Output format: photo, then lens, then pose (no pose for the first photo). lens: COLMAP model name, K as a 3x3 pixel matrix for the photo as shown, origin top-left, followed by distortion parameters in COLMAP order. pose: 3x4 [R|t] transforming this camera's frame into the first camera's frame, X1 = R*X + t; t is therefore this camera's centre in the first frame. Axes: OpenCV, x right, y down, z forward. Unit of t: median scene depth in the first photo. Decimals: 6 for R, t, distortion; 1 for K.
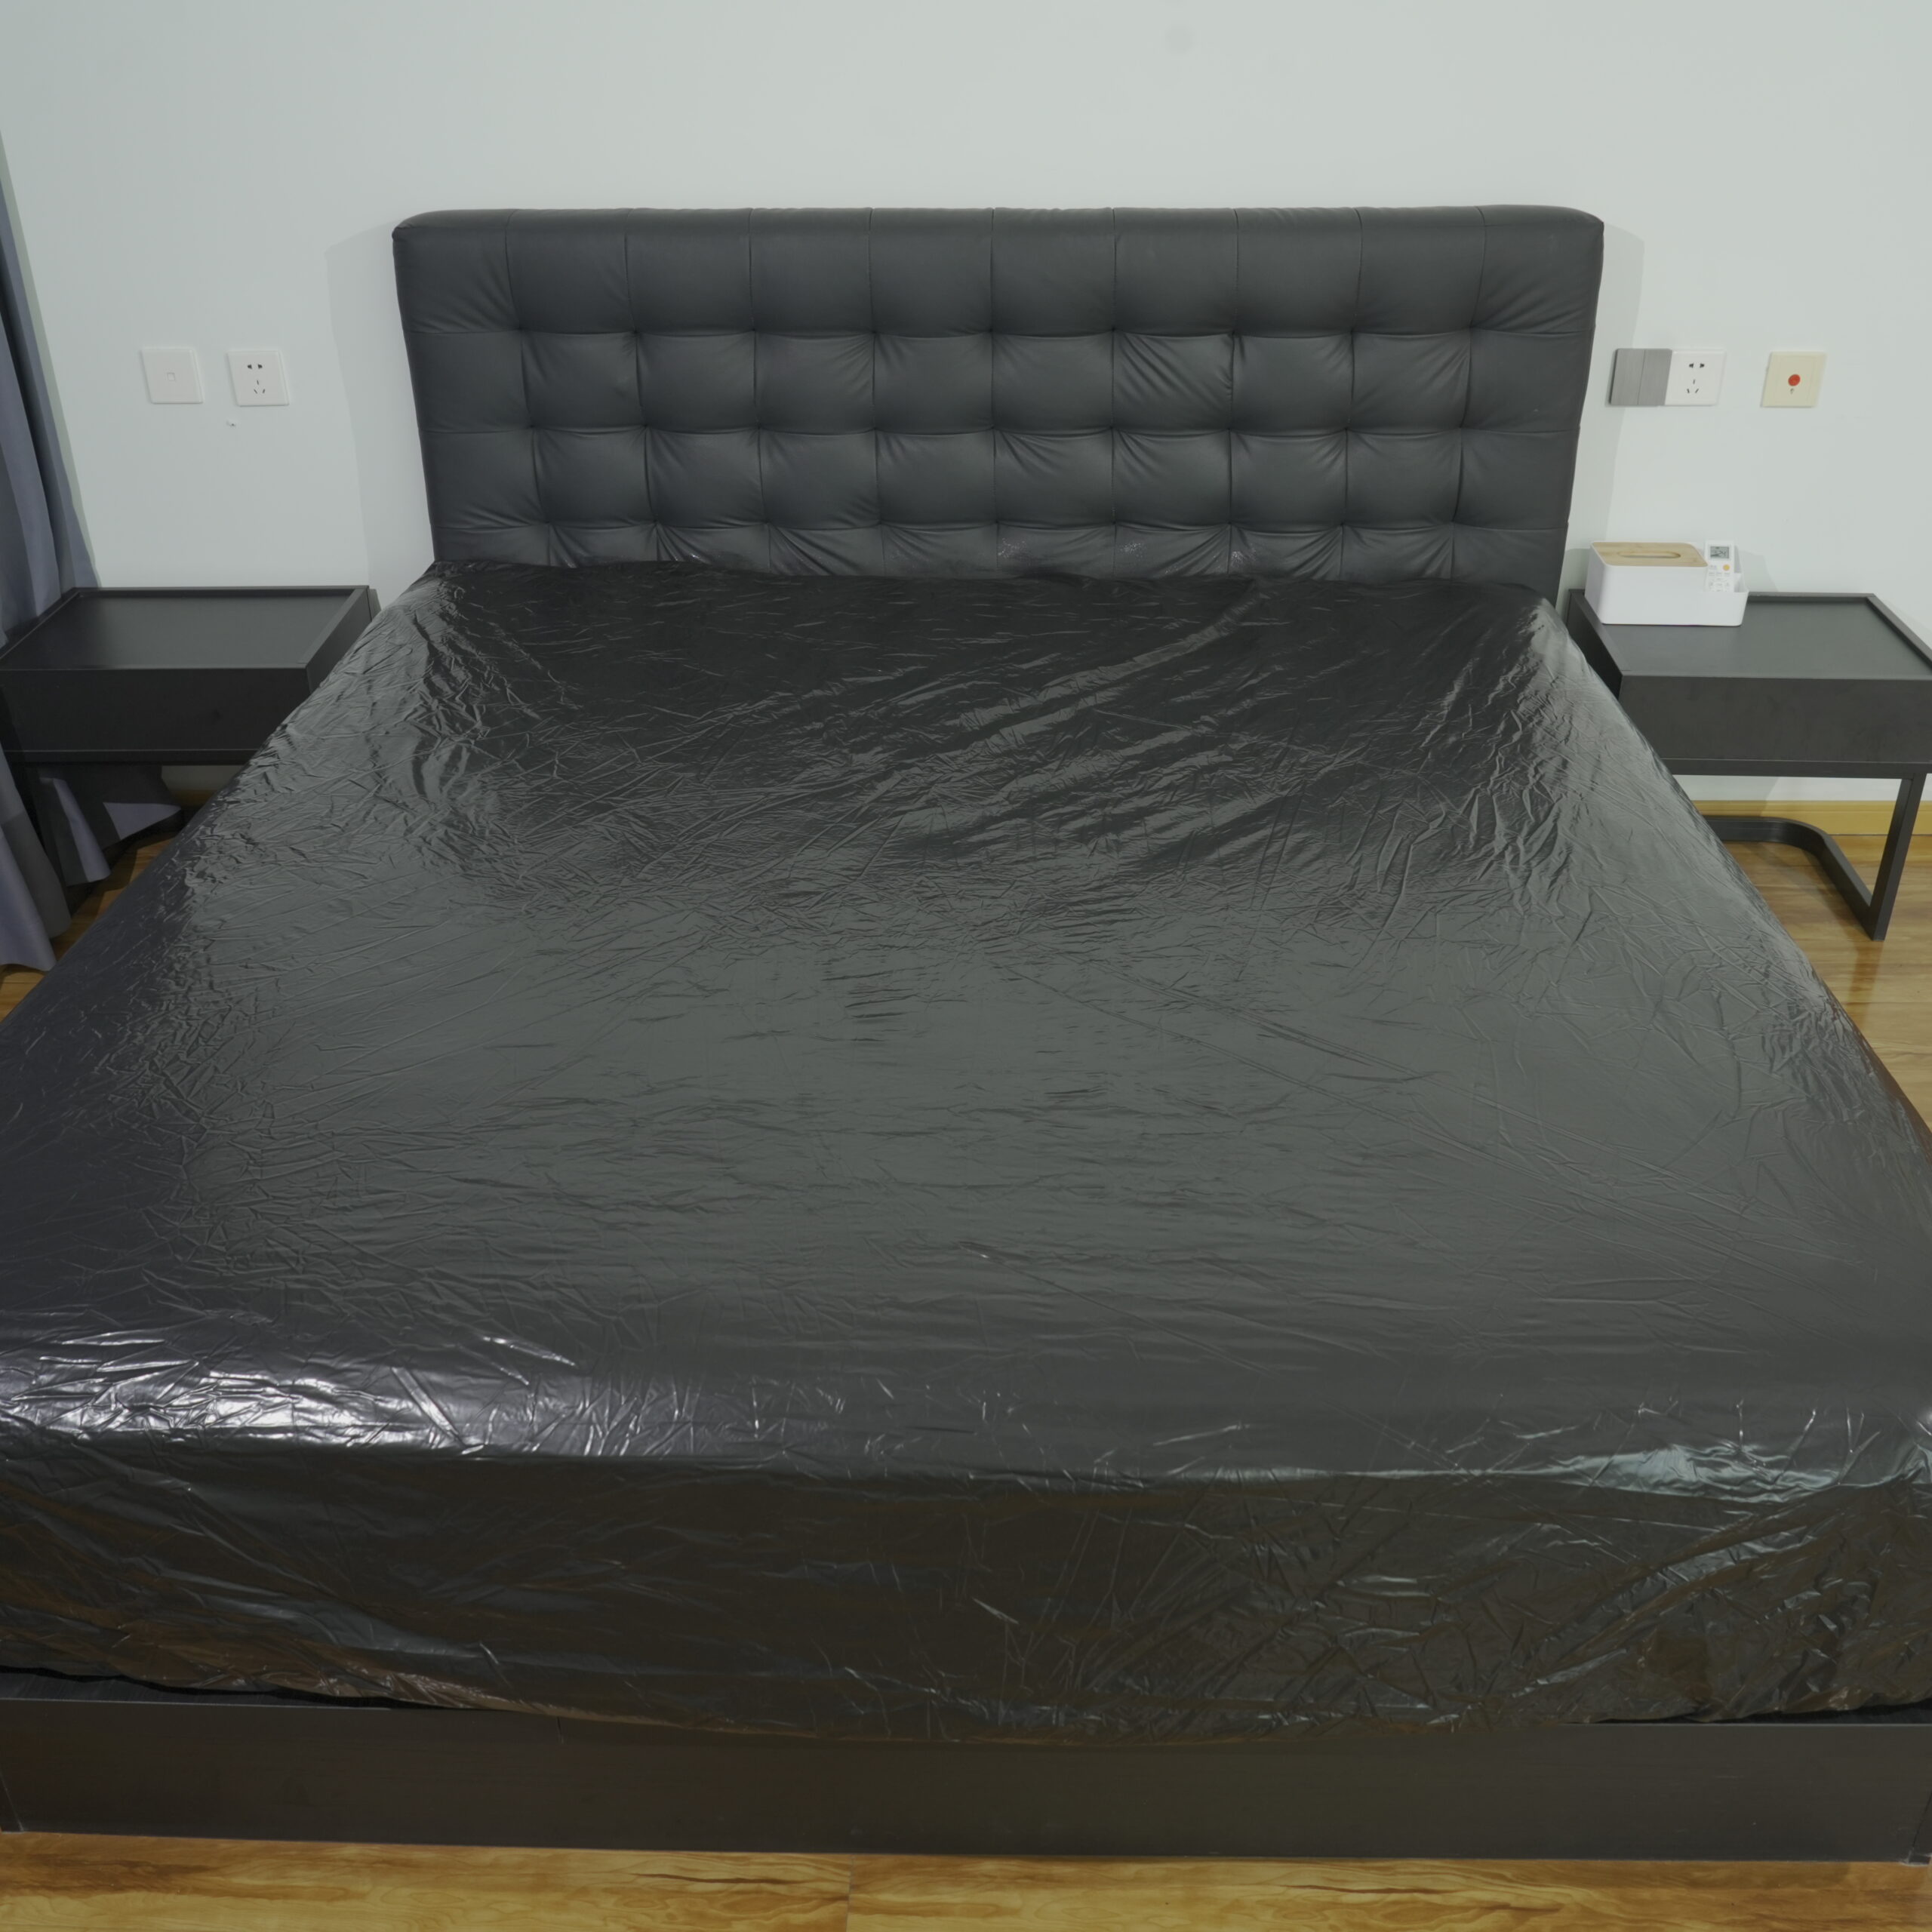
lens RADIAL K [[1926.3, 0, 969.2], [0, 1926.3, 1012.8], [0, 0, 1]] dist [-0.036311, 0.014665]
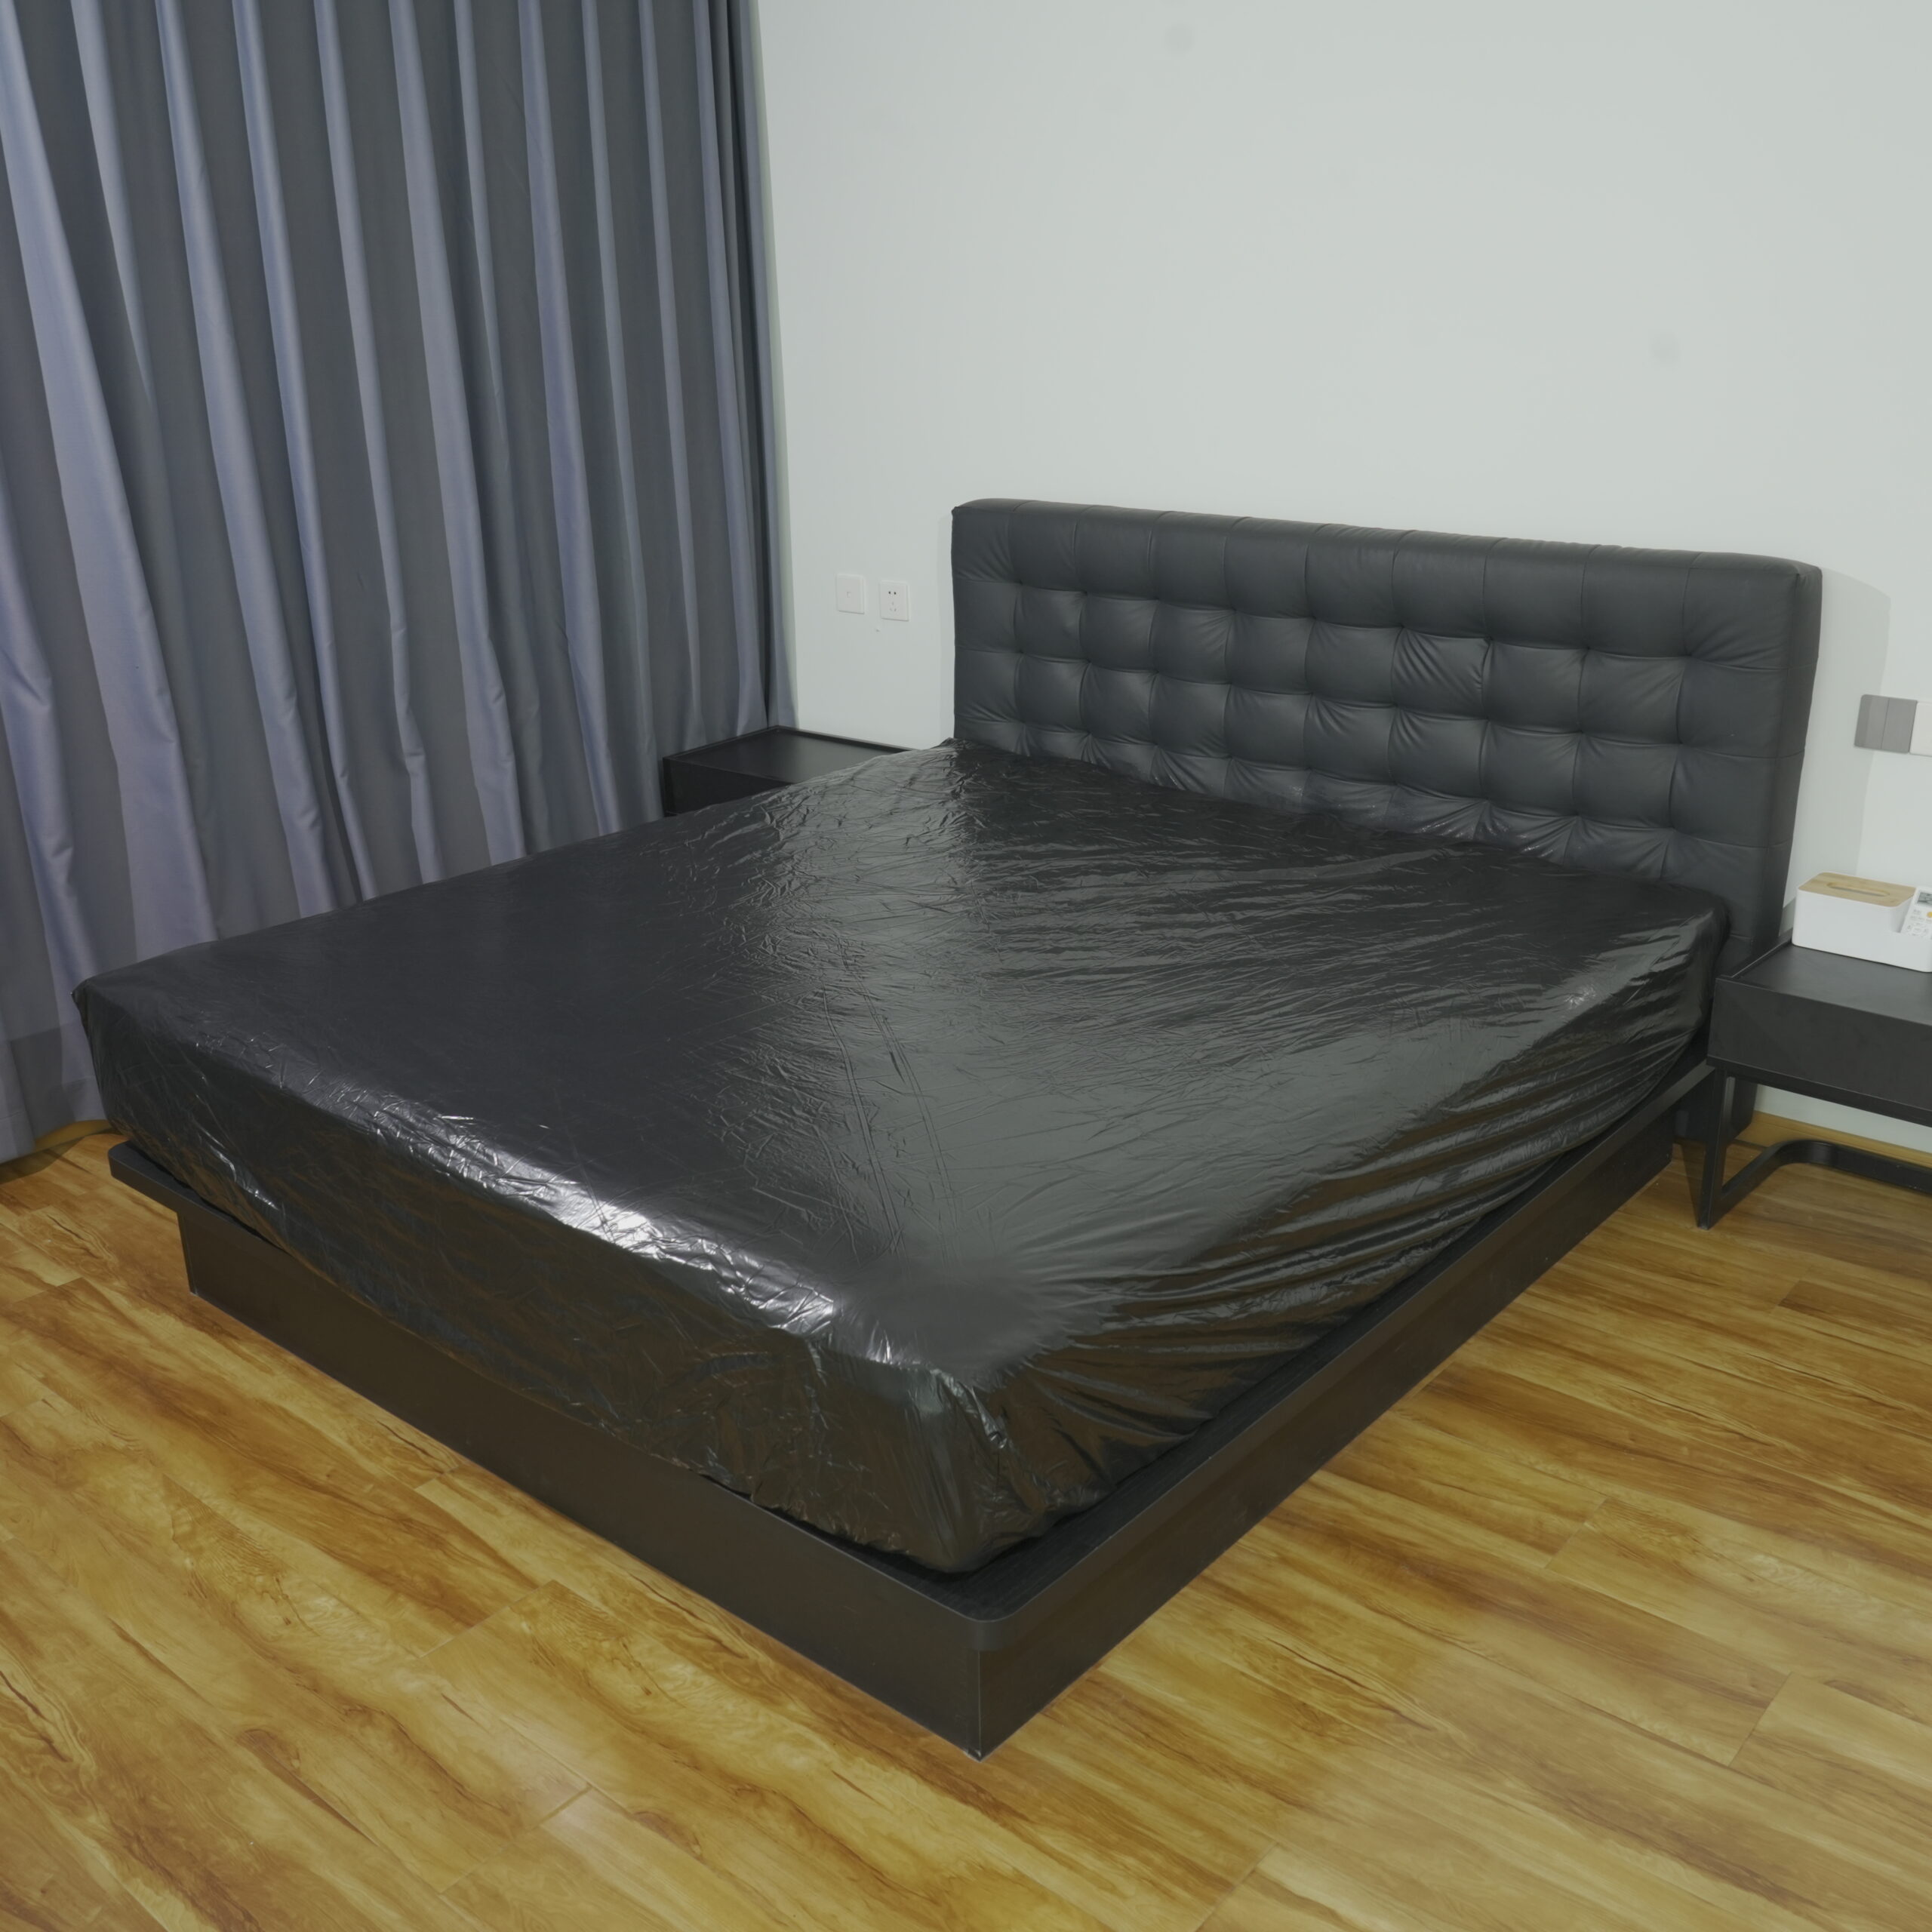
lens RADIAL K [[1923.8, 0, 969.7], [0, 1923.8, 1020.2], [0, 0, 1]] dist [-0.034902, 0.015447]
pose [[0.778971, 0.221289, -0.586716, 0.633189], [-0.303681, 0.951747, -0.044226, 0.018919], [0.548618, 0.212625, 0.808584, -0.081161]]
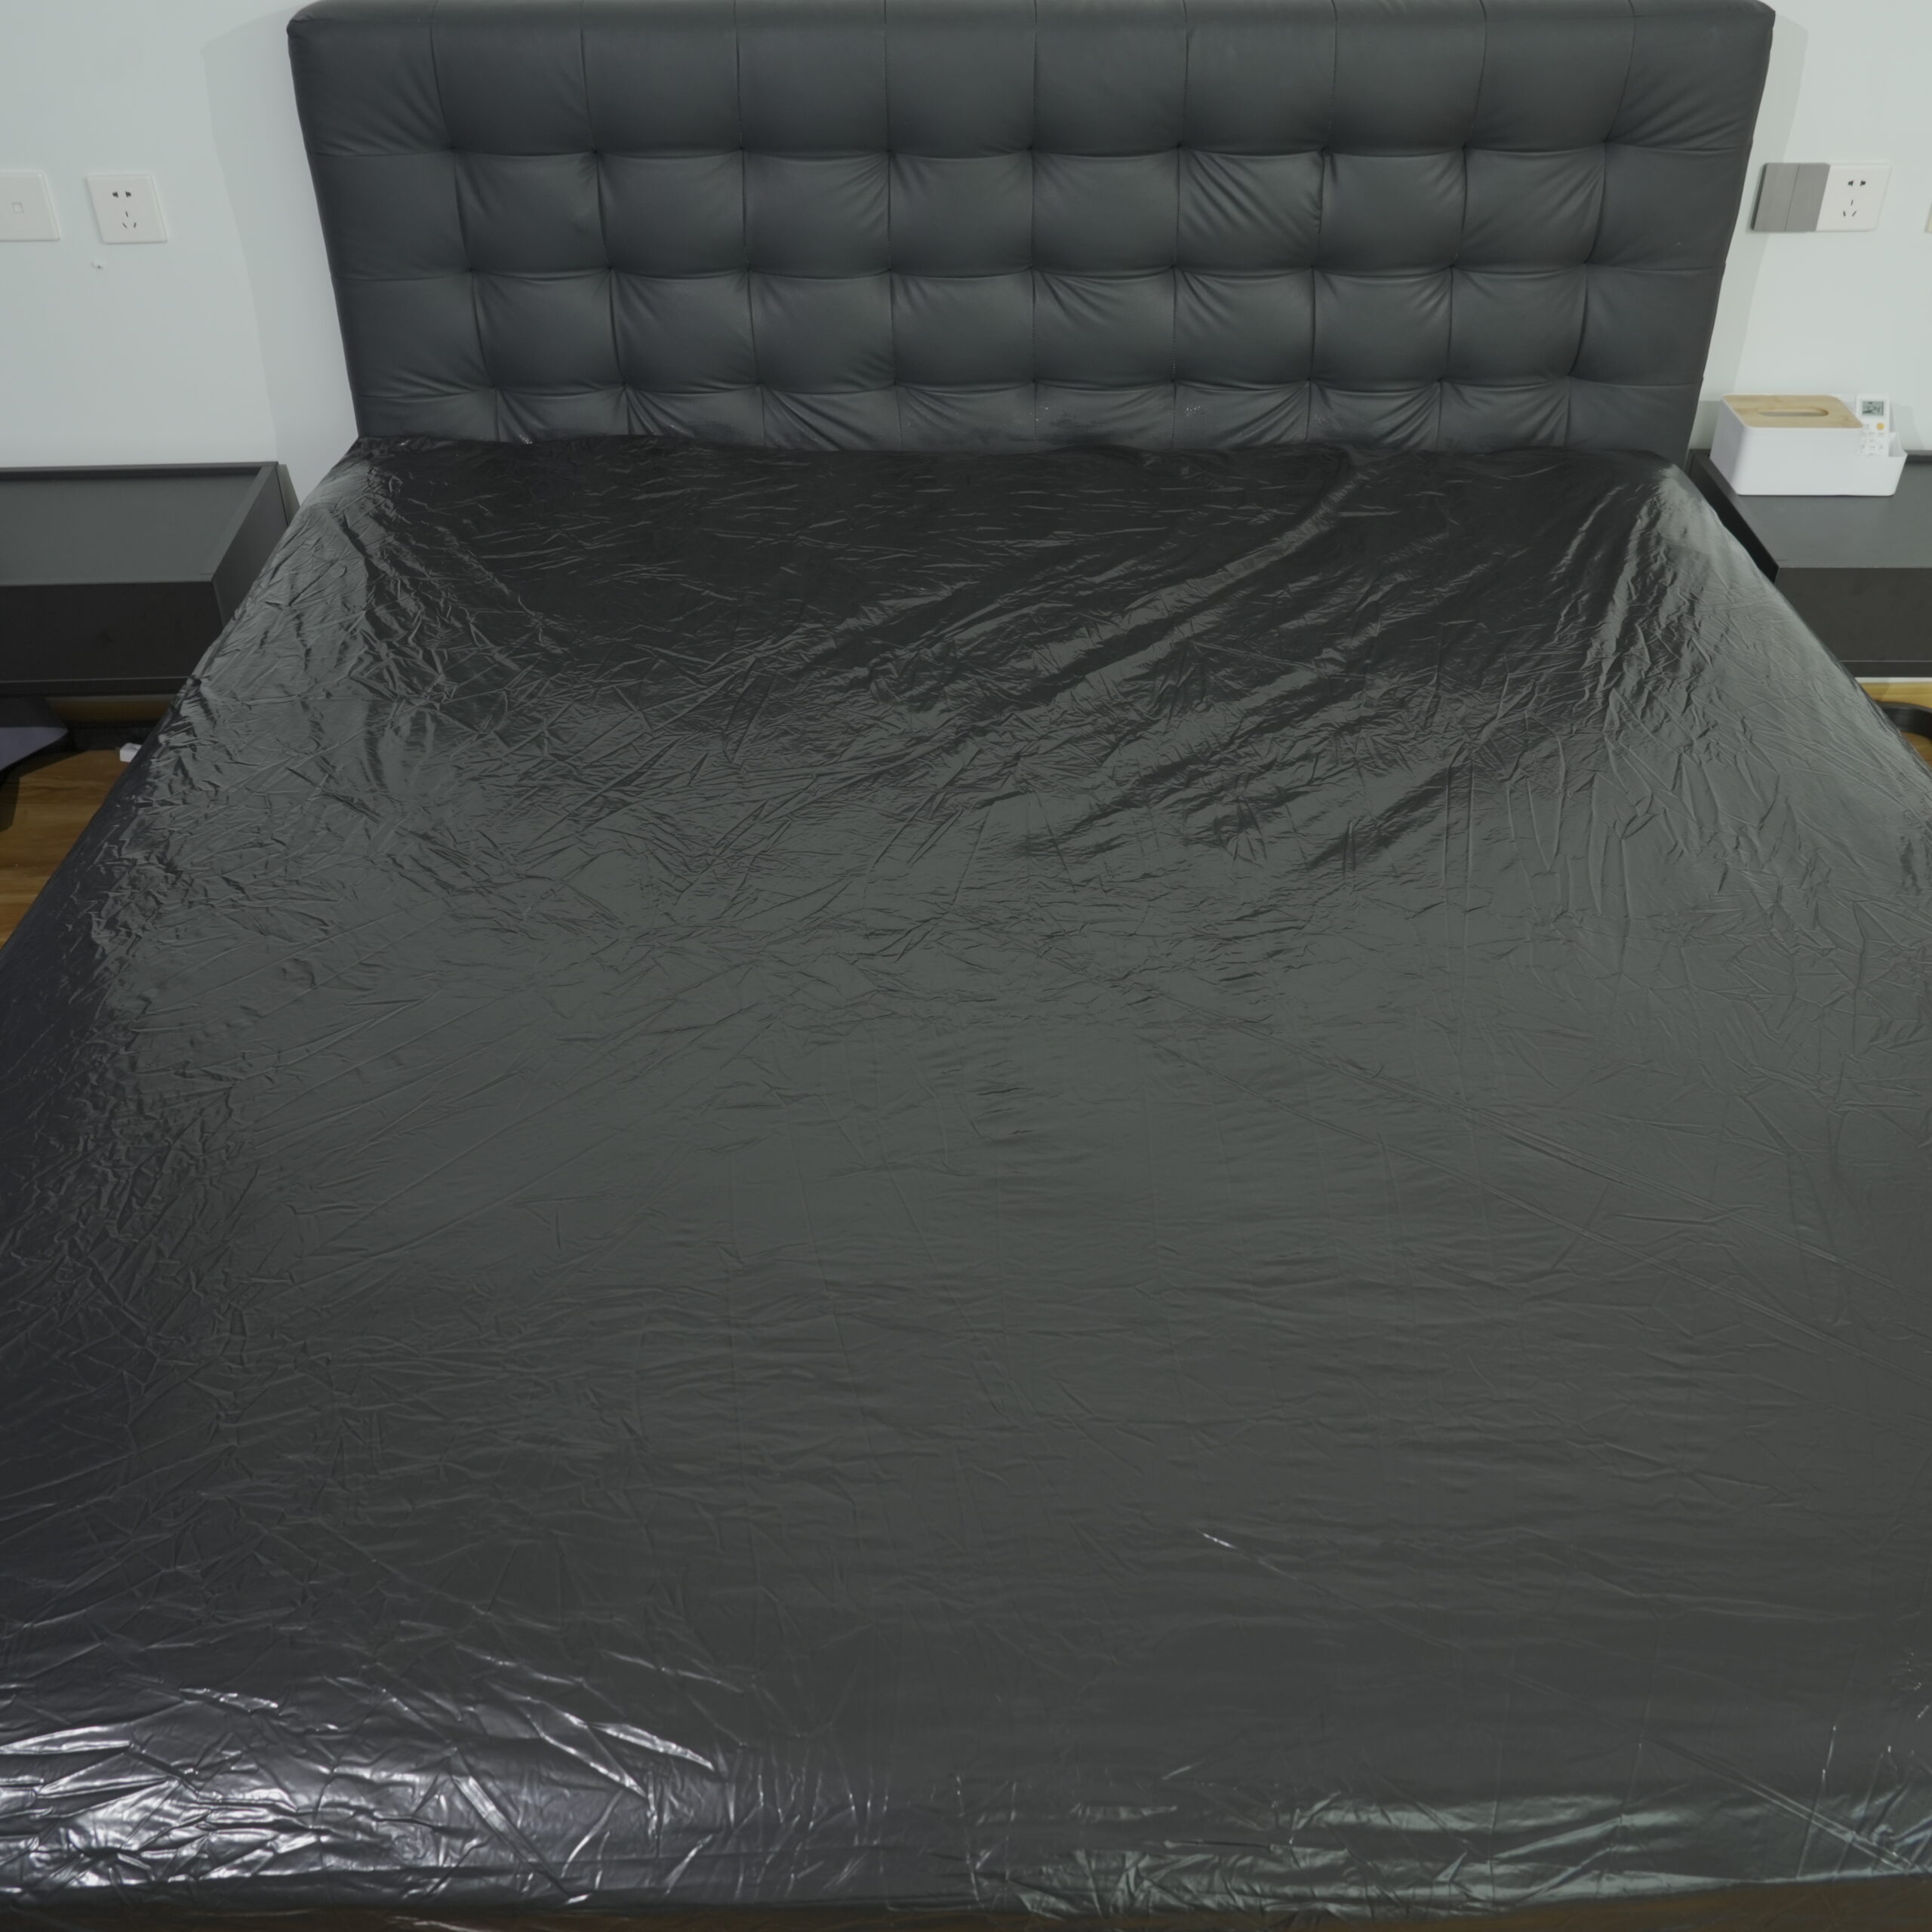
lens RADIAL K [[1921.6, 0, 971.2], [0, 1921.6, 1003.2], [0, 0, 1]] dist [-0.029958, 0.011474]
pose [[0.998575, -0.026965, 0.046048, -0.062231], [0.021483, 0.993058, 0.115650, -0.087028], [-0.048847, -0.114496, 0.992222, 0.146268]]
